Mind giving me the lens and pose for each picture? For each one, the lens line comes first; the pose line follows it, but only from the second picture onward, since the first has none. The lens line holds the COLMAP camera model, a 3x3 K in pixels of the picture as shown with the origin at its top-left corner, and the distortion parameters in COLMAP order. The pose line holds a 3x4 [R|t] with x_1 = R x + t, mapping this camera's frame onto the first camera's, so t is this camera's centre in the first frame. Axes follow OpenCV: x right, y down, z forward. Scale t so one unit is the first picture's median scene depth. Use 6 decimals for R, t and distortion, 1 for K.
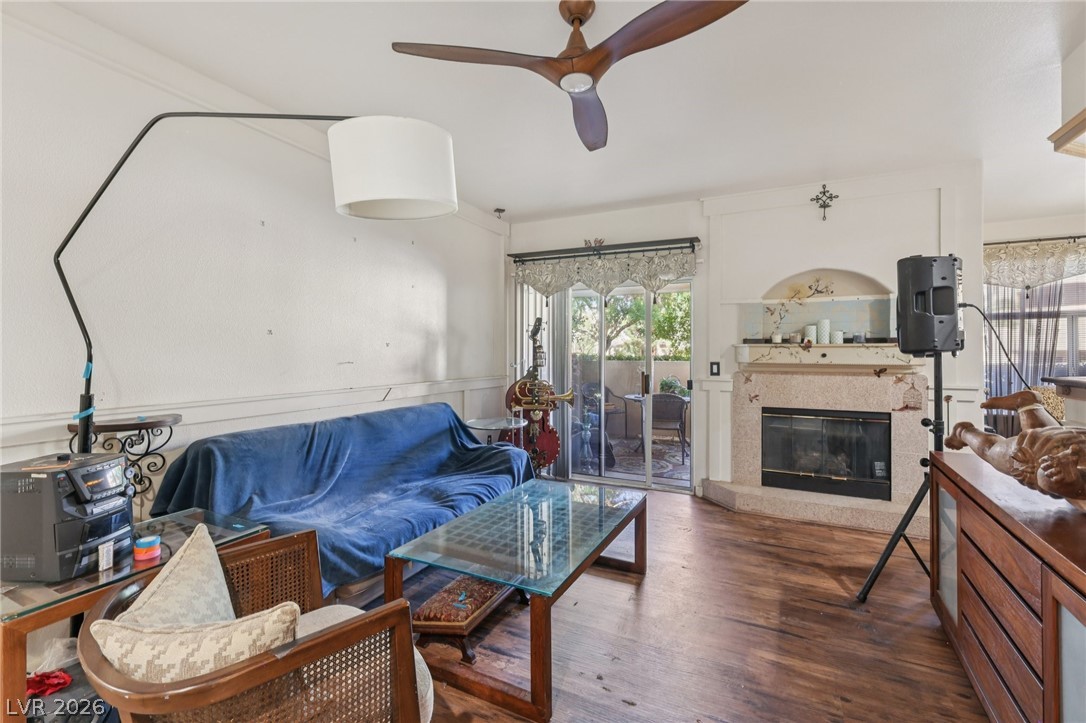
lens RADIAL K [[473.3, 0, 542.7], [0, 473.3, 349.7], [0, 0, 1]] dist [0.003264, 0.000396]
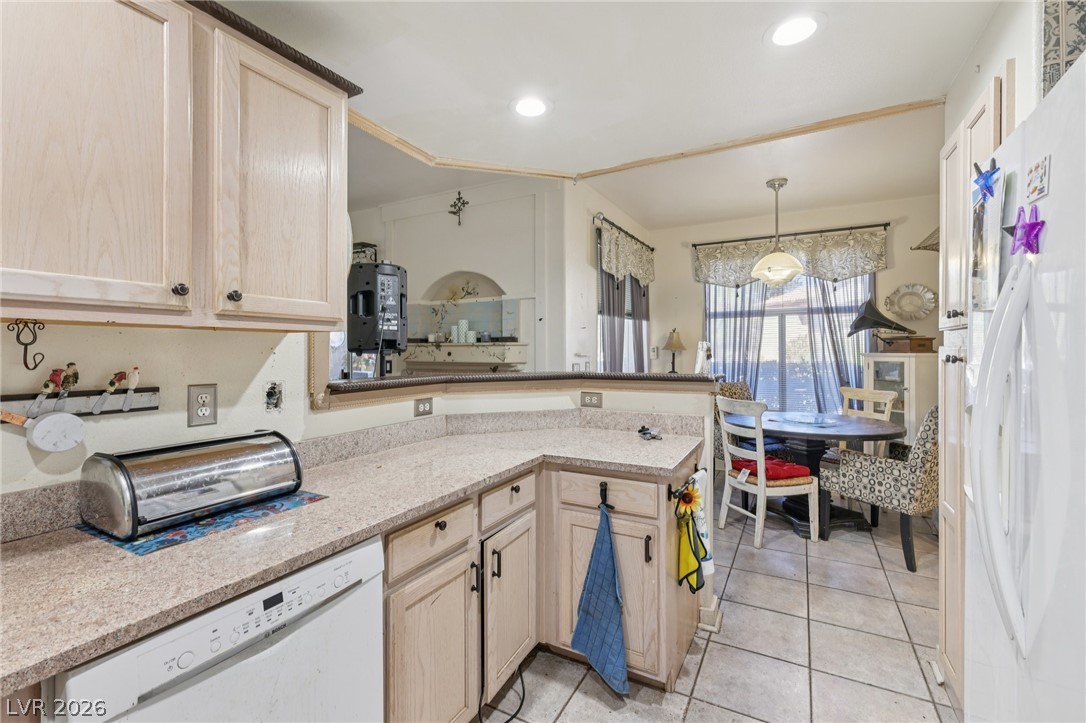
lens RADIAL K [[473.3, 0, 542.7], [0, 473.3, 349.7], [0, 0, 1]] dist [0.003264, 0.000396]
pose [[0.998857, -0.003303, -0.047693, 0.800249], [0.003466, 0.999988, 0.003338, -0.000081], [0.047682, -0.003500, 0.998856, -0.041573]]
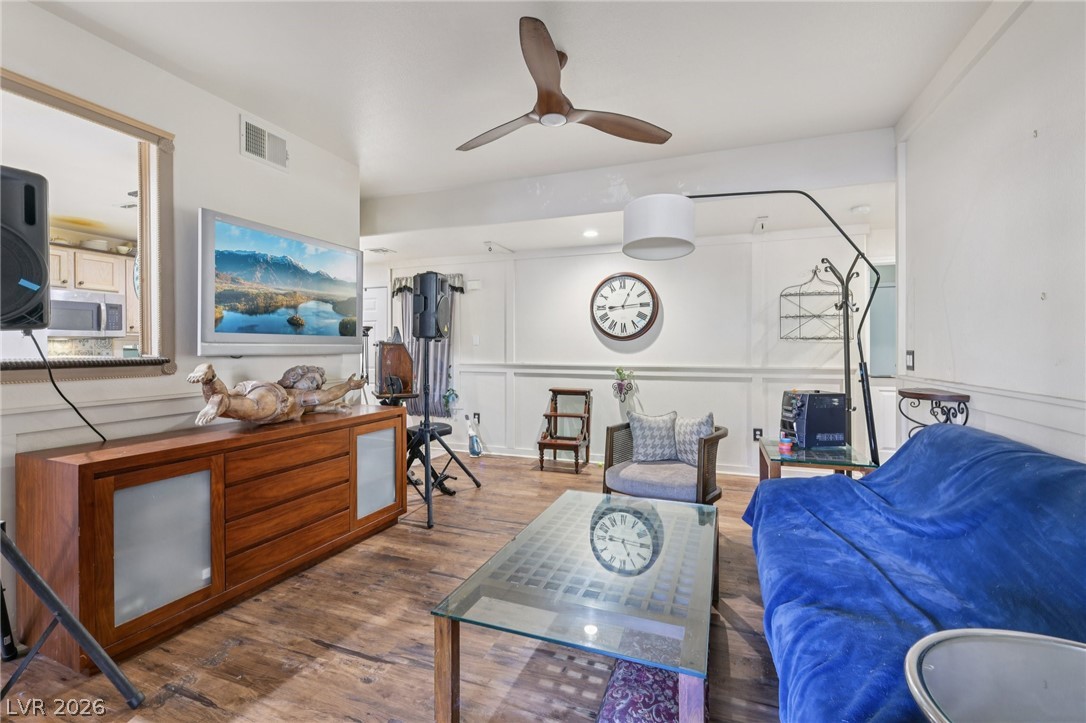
lens RADIAL K [[473.3, 0, 542.7], [0, 473.3, 349.7], [0, 0, 1]] dist [0.003264, 0.000396]
pose [[-0.995140, 0.004667, -0.098363, 0.107303], [0.004590, 0.999989, 0.001014, 0.022434], [0.098367, 0.000558, -0.995150, 1.071507]]
